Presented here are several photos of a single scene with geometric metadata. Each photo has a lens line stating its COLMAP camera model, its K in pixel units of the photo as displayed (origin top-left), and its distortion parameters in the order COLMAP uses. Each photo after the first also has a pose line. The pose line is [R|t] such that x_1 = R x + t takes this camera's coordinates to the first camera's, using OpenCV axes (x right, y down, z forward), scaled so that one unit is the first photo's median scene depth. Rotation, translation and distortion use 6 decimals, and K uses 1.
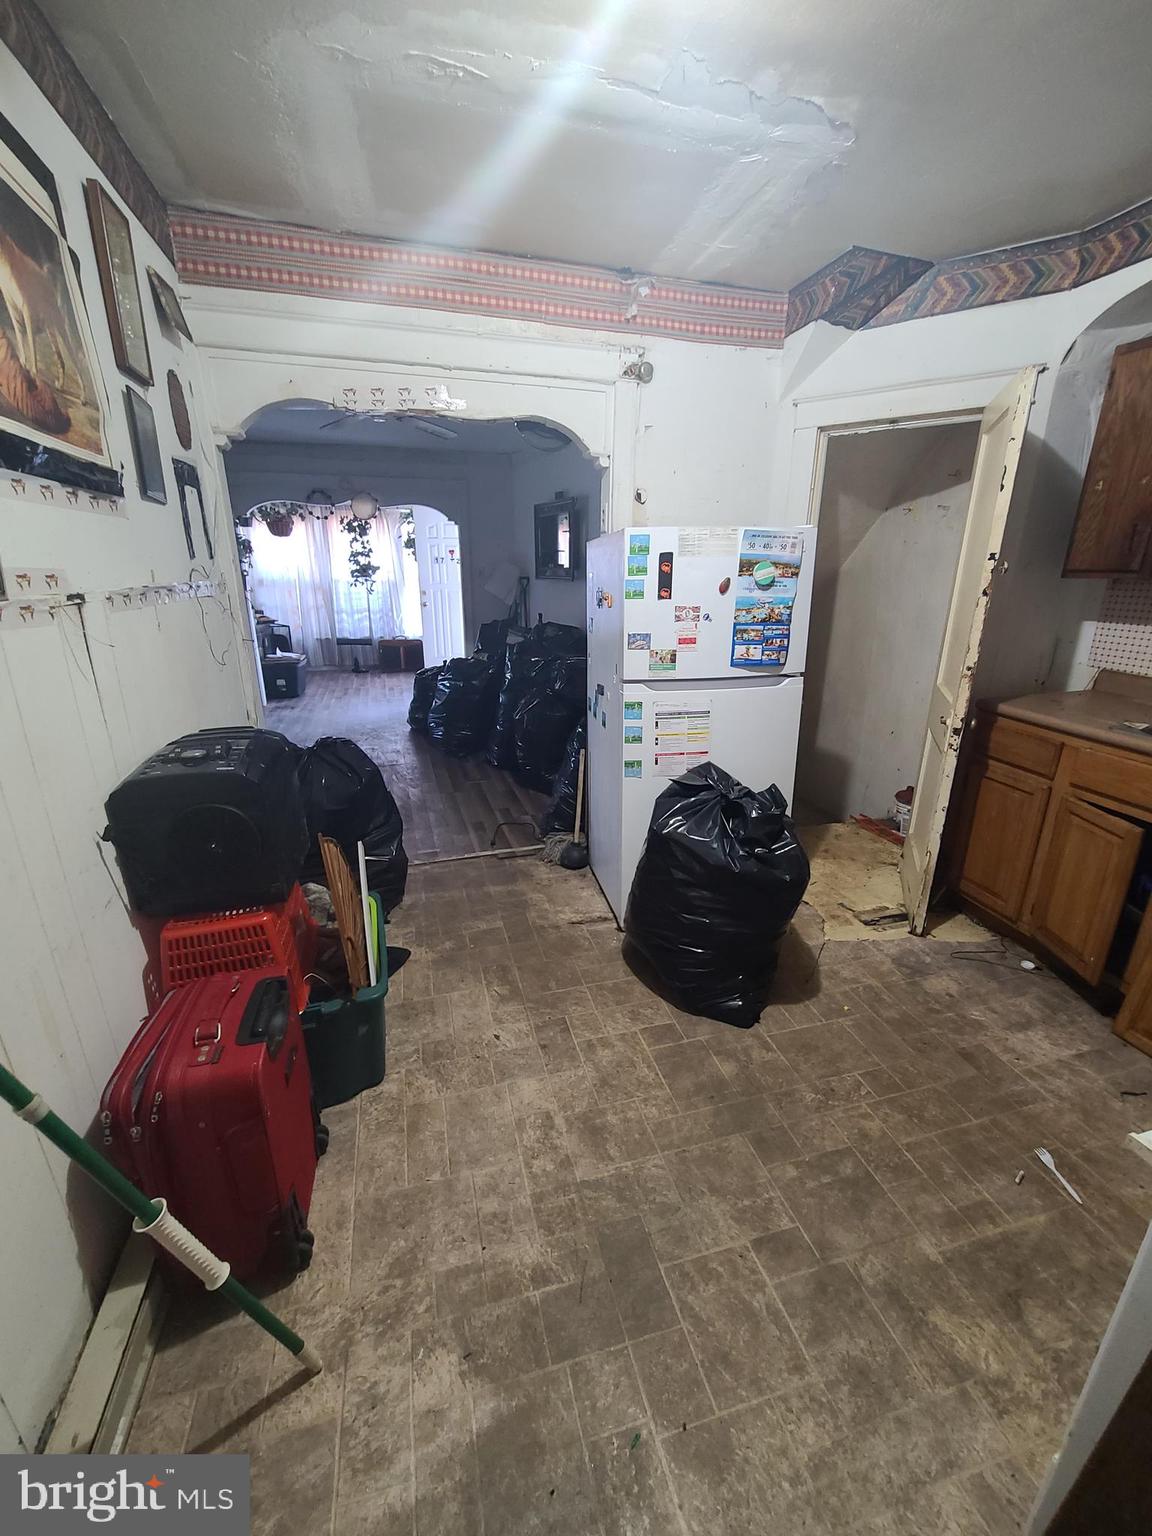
lens RADIAL K [[625.3, 0, 573.3], [0, 625.3, 773.1], [0, 0, 1]] dist [-0.000691, -0.000524]
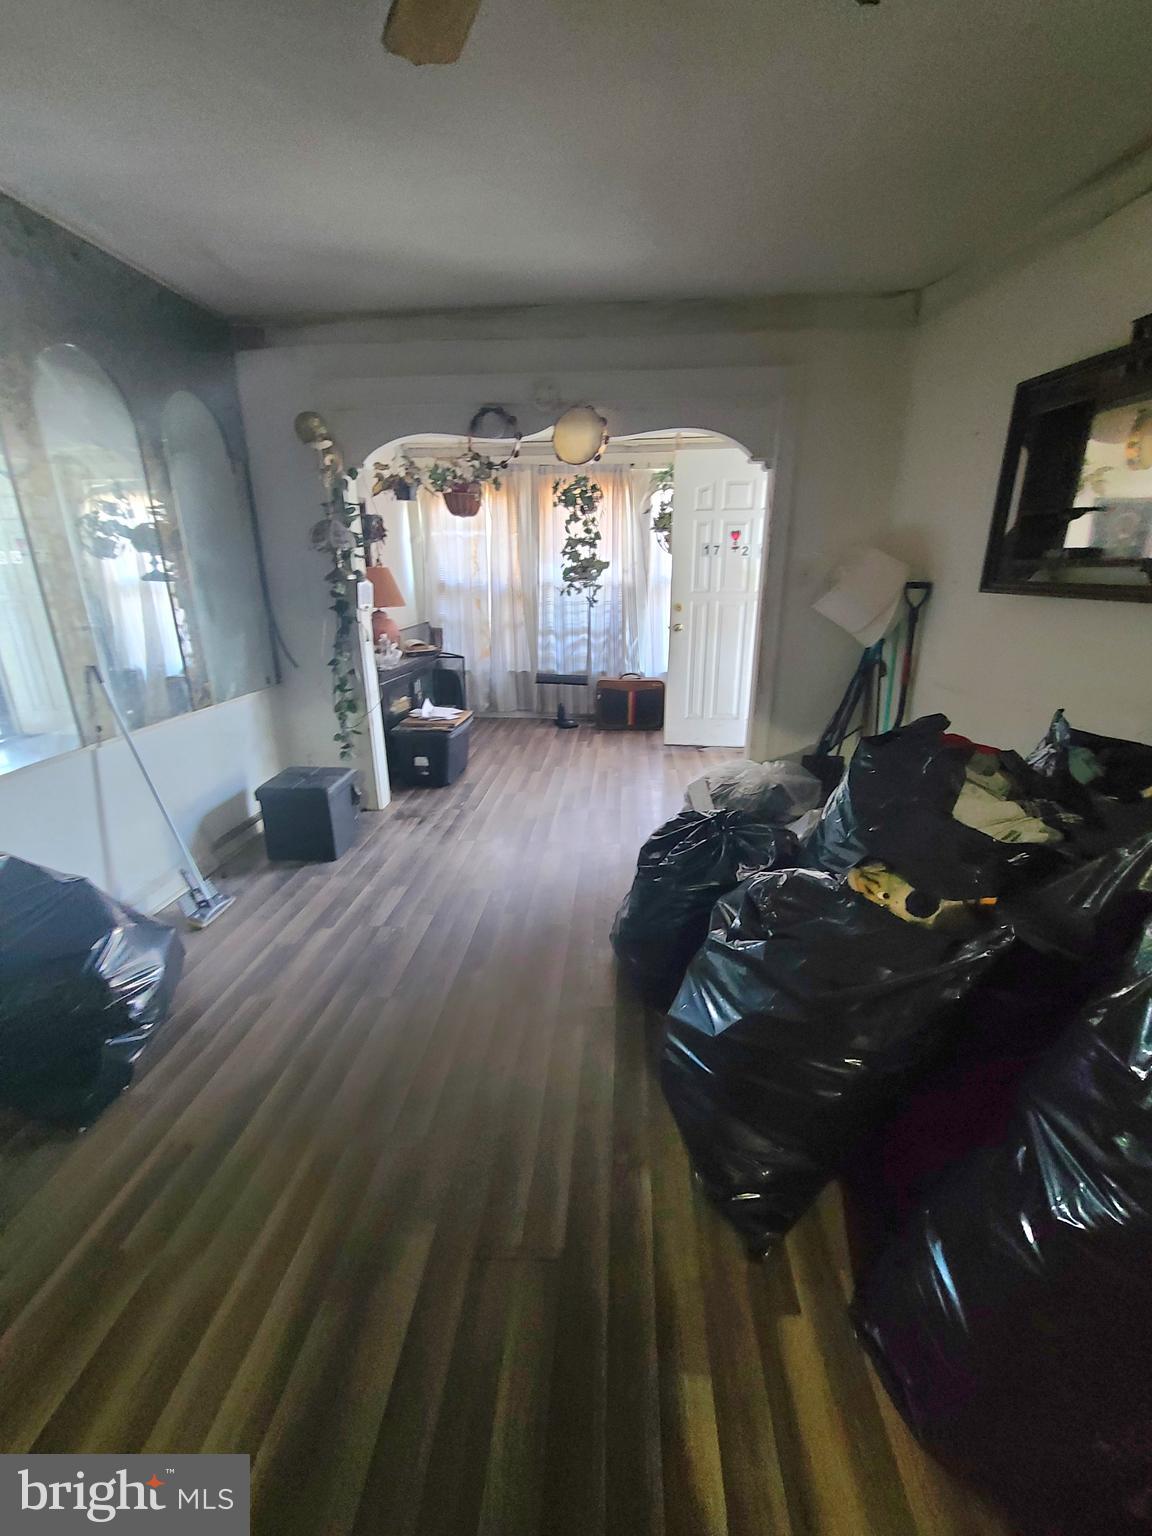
lens RADIAL K [[625.3, 0, 574.3], [0, 625.3, 762.5], [0, 0, 1]] dist [-0.000691, -0.000524]
pose [[0.931685, 0.102219, -0.348589, -0.113030], [-0.105893, 0.994341, 0.008554, -0.141925], [0.347491, 0.028944, 0.937237, 0.433833]]
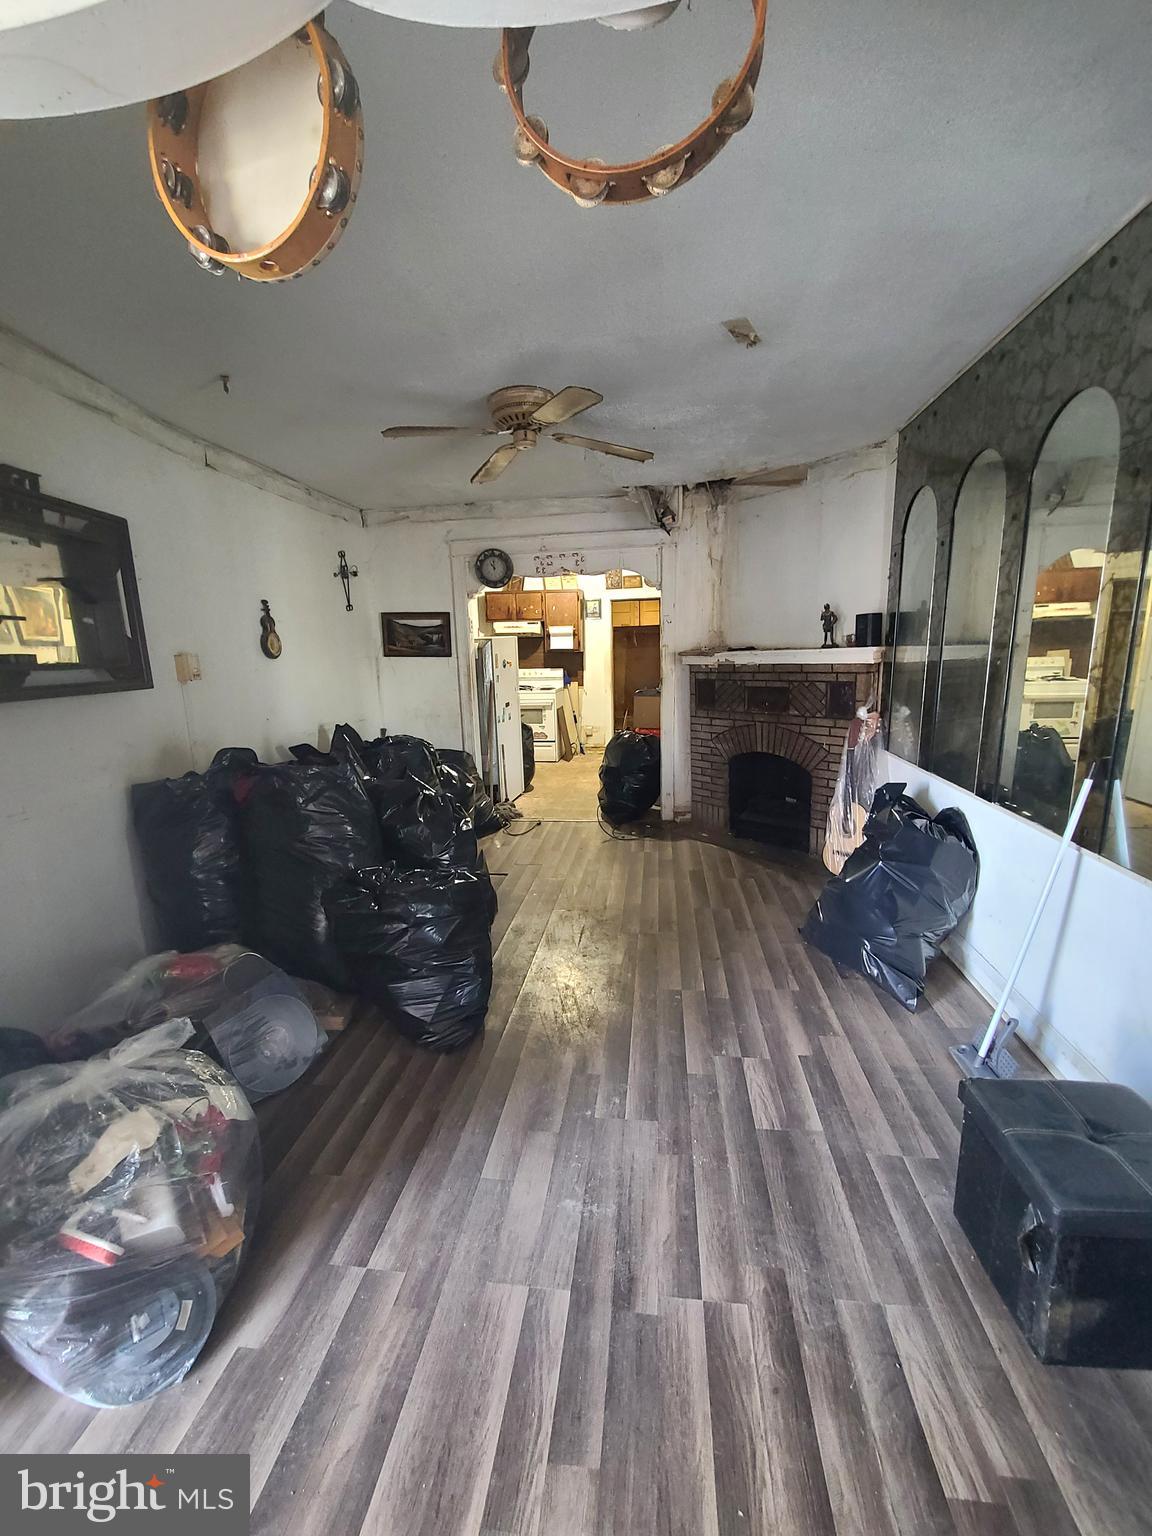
lens RADIAL K [[625.3, 0, 582.1], [0, 625.3, 771.5], [0, 0, 1]] dist [-0.000691, -0.000524]
pose [[-0.916636, -0.056586, 0.395697, -0.543226], [0.147676, 0.871954, 0.466785, -0.420499], [-0.371443, 0.486307, -0.790908, 1.266800]]
